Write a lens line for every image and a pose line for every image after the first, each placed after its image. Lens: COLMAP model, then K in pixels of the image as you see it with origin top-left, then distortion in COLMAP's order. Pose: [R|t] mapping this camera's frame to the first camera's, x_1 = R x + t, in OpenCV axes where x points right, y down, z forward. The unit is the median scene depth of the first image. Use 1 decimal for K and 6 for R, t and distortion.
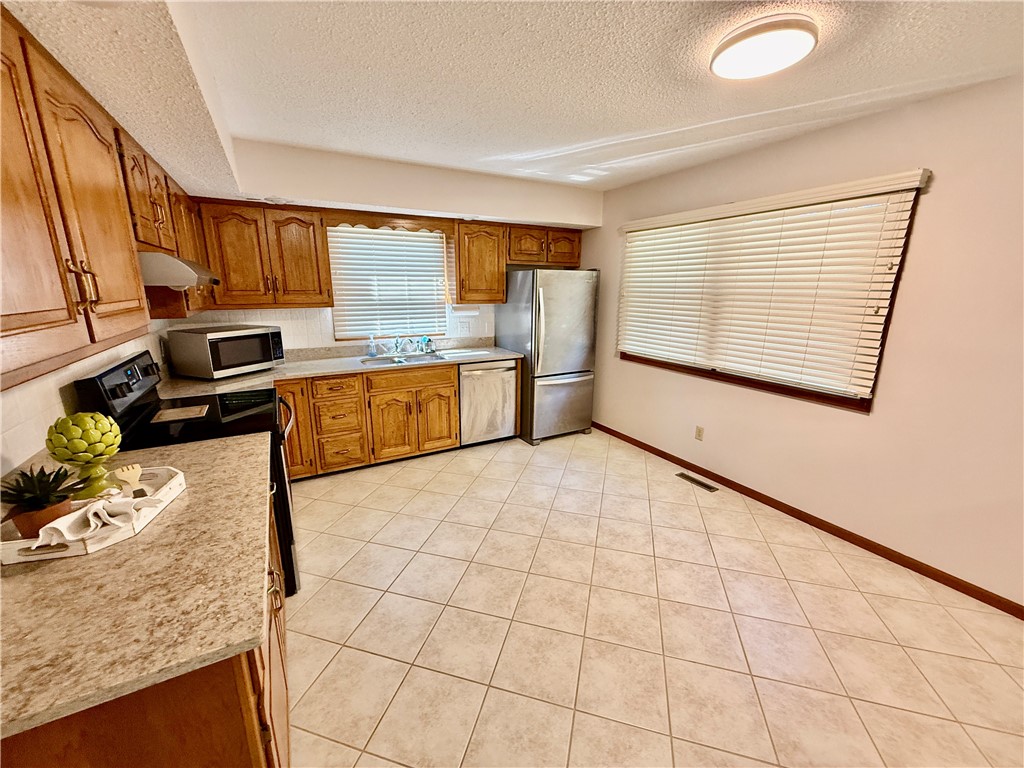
lens RADIAL K [[408.6, 0, 513.8], [0, 408.6, 385.5], [0, 0, 1]] dist [-0.001062, -0.000263]
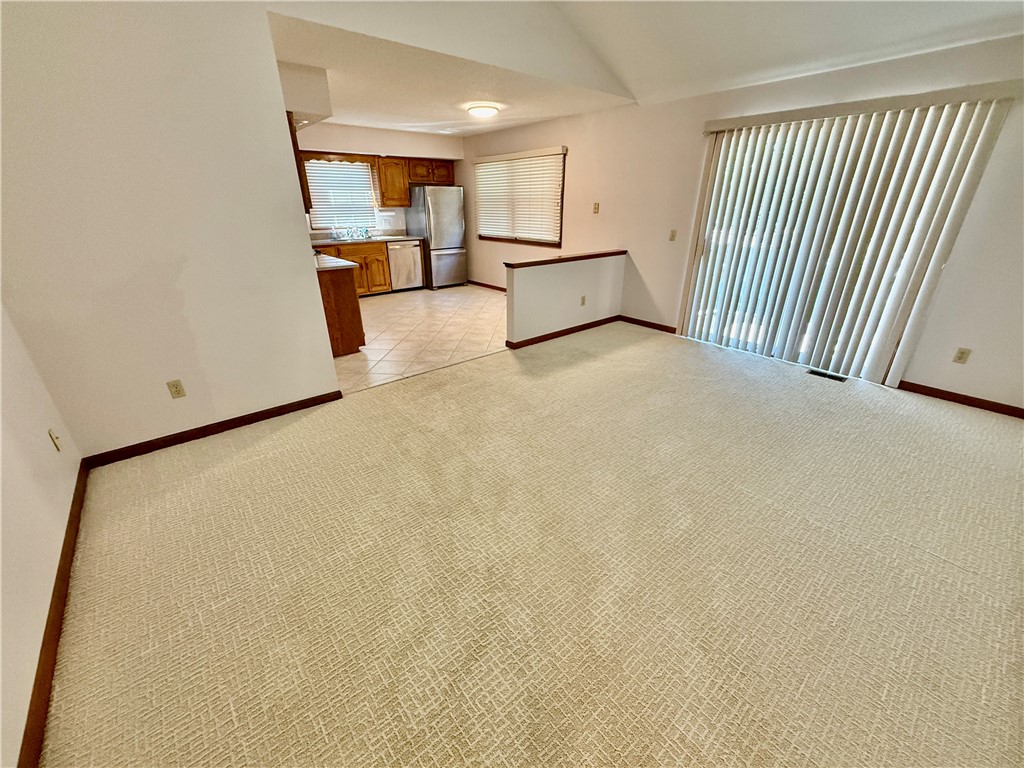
lens RADIAL K [[408.6, 0, 515.2], [0, 408.6, 385.0], [0, 0, 1]] dist [-0.001062, -0.000263]
pose [[0.982274, -0.081336, 0.168883, 0.063946], [0.049866, 0.981876, 0.182848, 0.250066], [-0.180694, -0.171185, 0.968527, -0.902747]]
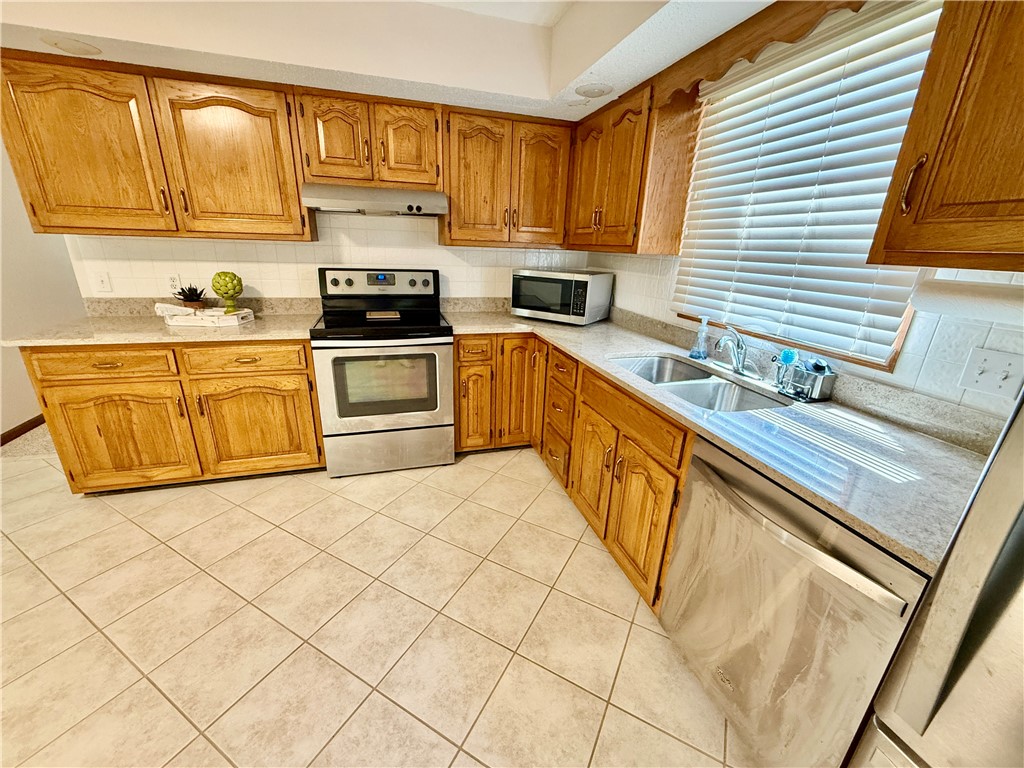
lens RADIAL K [[408.6, 0, 514.2], [0, 408.6, 385.8], [0, 0, 1]] dist [-0.001062, -0.000263]
pose [[-0.219772, 0.307992, -0.925657, 0.194636], [-0.263677, 0.894786, 0.360323, -0.160217], [0.939241, 0.323264, -0.115439, 0.825021]]
